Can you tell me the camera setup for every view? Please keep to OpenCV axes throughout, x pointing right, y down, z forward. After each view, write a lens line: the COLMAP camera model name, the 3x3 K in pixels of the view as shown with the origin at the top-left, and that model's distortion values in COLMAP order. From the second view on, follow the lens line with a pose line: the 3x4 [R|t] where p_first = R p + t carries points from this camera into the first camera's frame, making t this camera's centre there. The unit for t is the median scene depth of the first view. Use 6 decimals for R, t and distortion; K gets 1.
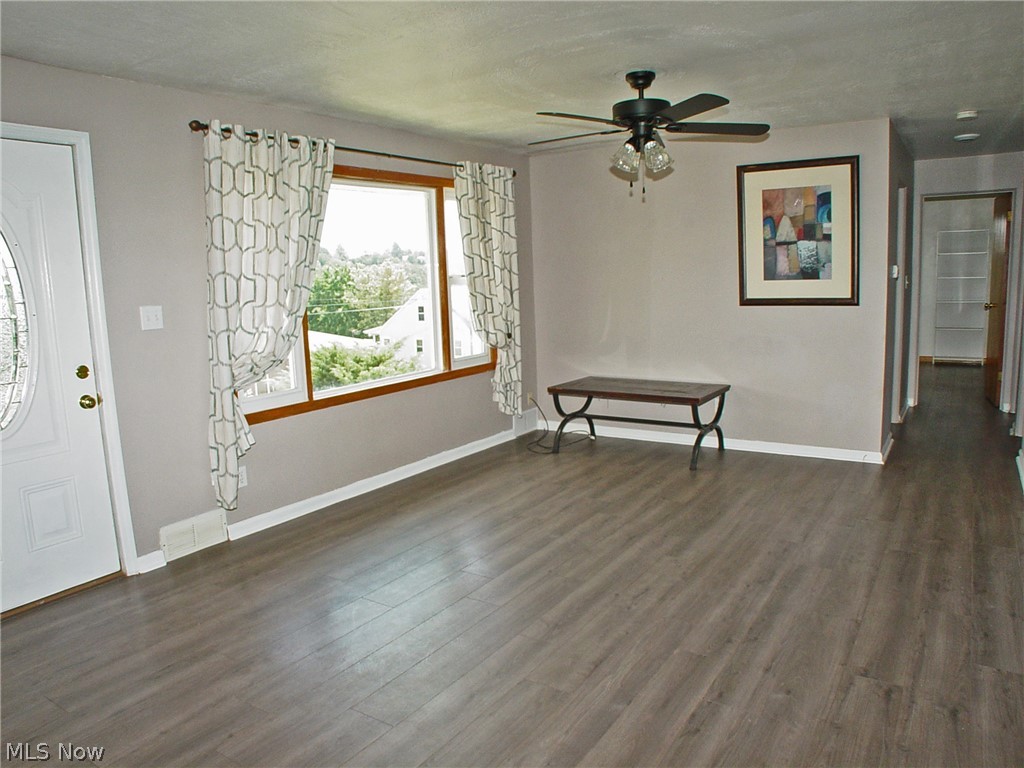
lens RADIAL K [[753.6, 0, 512.0], [0, 753.6, 384.0], [0, 0, 1]] dist [-0.106861, 0.000720]
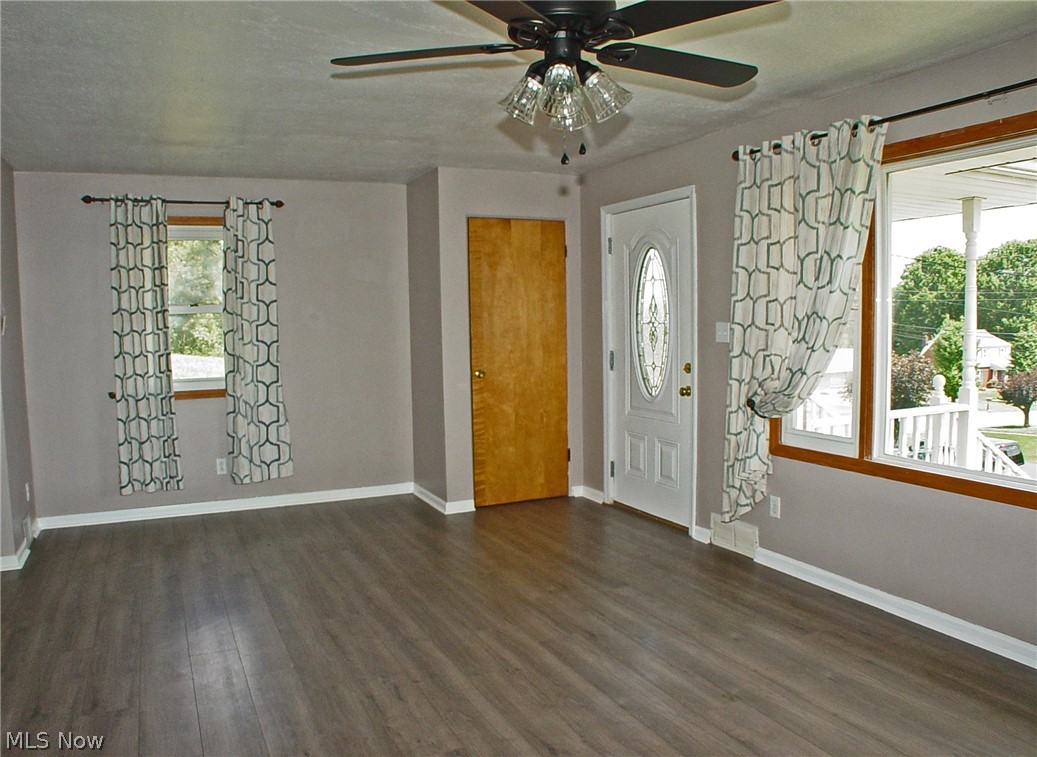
lens RADIAL K [[784.6, 0, 518.0], [0, 784.6, 398.7], [0, 0, 1]] dist [-0.130559, 0.003253]
pose [[-0.521810, 0.127092, -0.843541, 0.707080], [-0.097141, 0.973555, 0.206771, -0.206550], [0.847513, 0.189837, -0.495665, 1.328345]]
